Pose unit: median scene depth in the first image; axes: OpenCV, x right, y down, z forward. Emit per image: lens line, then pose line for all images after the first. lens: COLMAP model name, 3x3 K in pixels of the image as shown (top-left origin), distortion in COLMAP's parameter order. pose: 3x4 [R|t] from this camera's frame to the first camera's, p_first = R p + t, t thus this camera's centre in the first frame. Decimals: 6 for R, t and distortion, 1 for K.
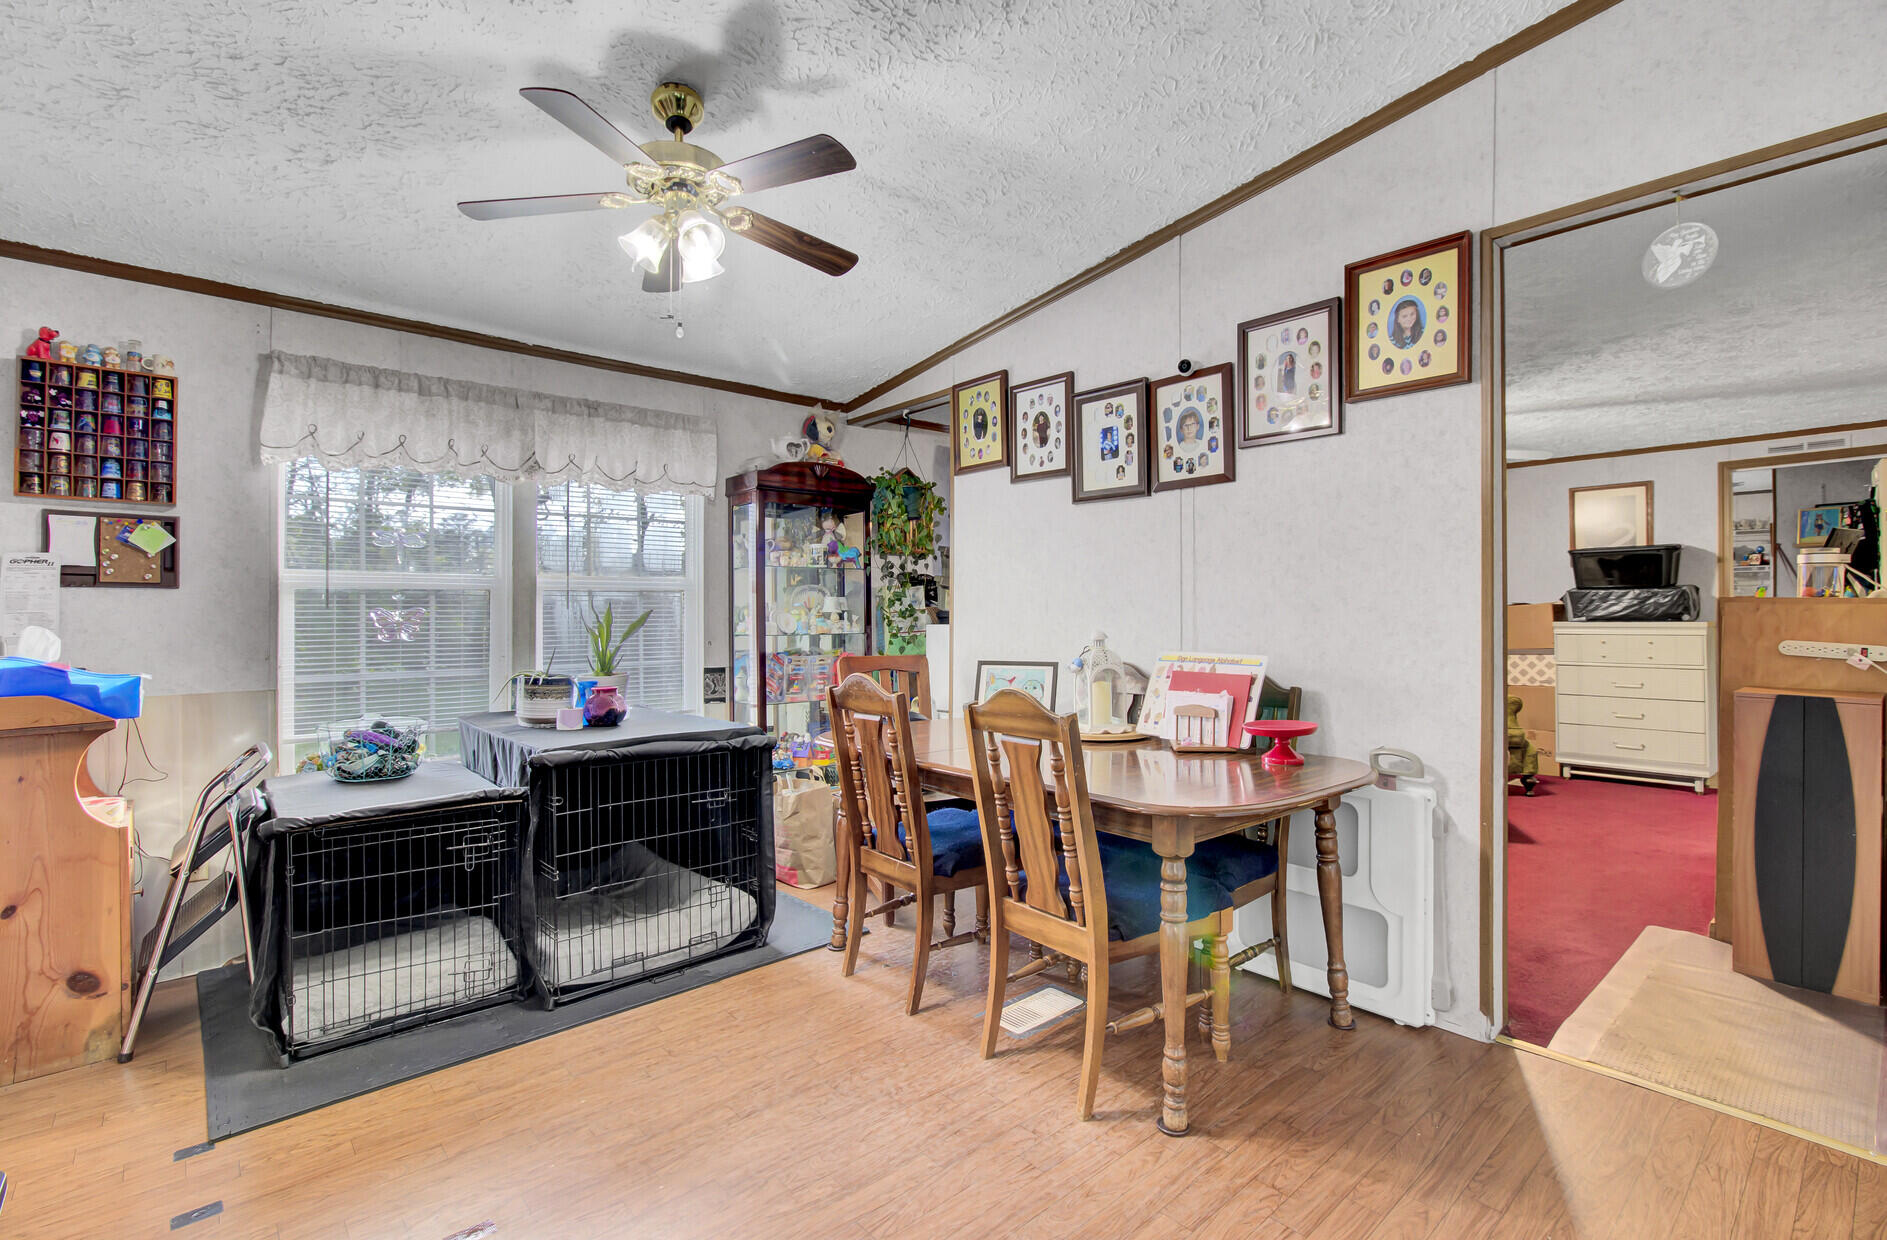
lens RADIAL K [[859.5, 0, 950.9], [0, 859.5, 609.9], [0, 0, 1]] dist [-0.005360, -0.000381]
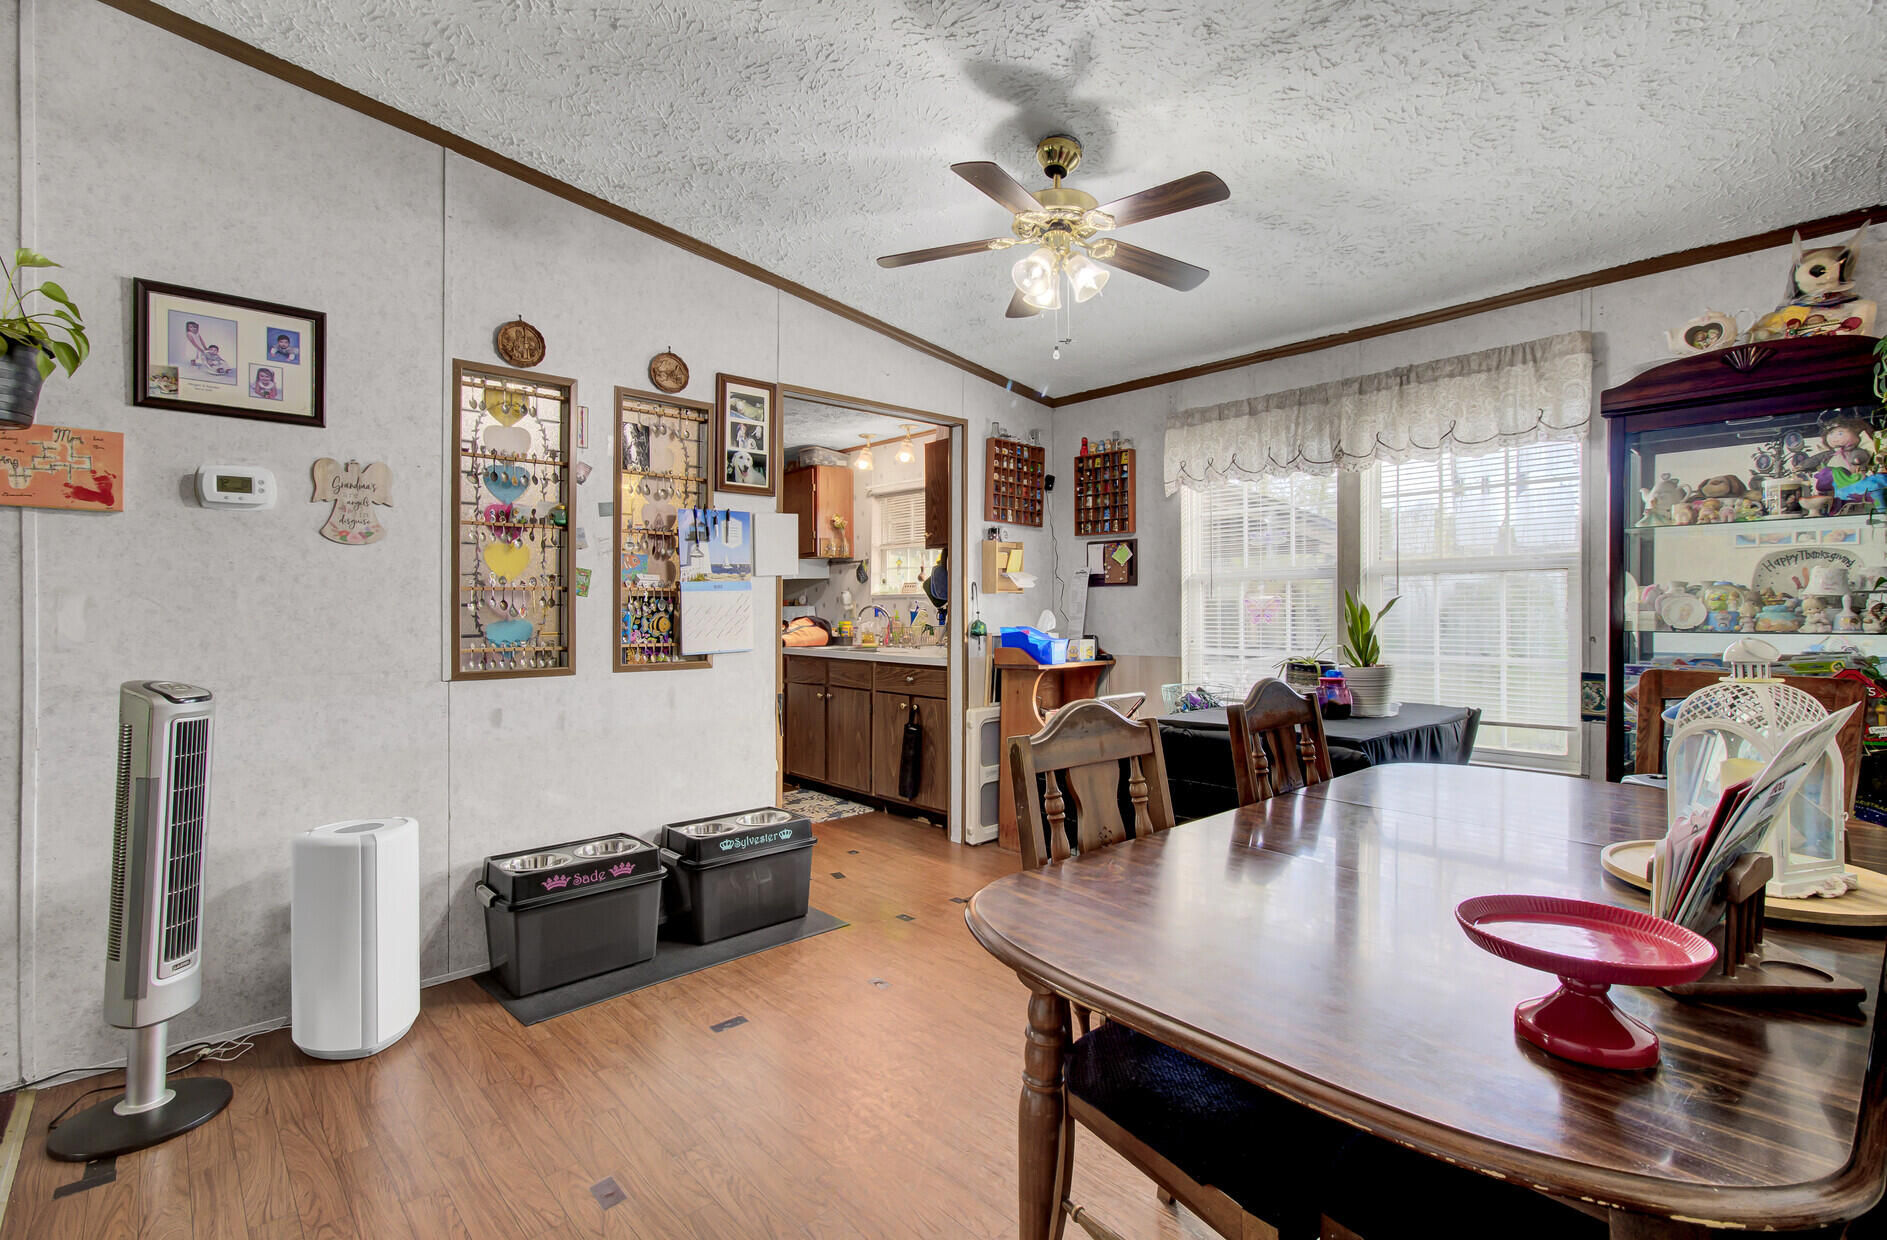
lens RADIAL K [[859.5, 0, 930.9], [0, 859.5, 606.5], [0, 0, 1]] dist [-0.005360, -0.000381]
pose [[-0.017762, 0.002725, -0.999839, 0.637593], [0.001319, 0.999995, 0.002702, 0.006984], [0.999841, -0.001271, -0.017765, 0.660869]]
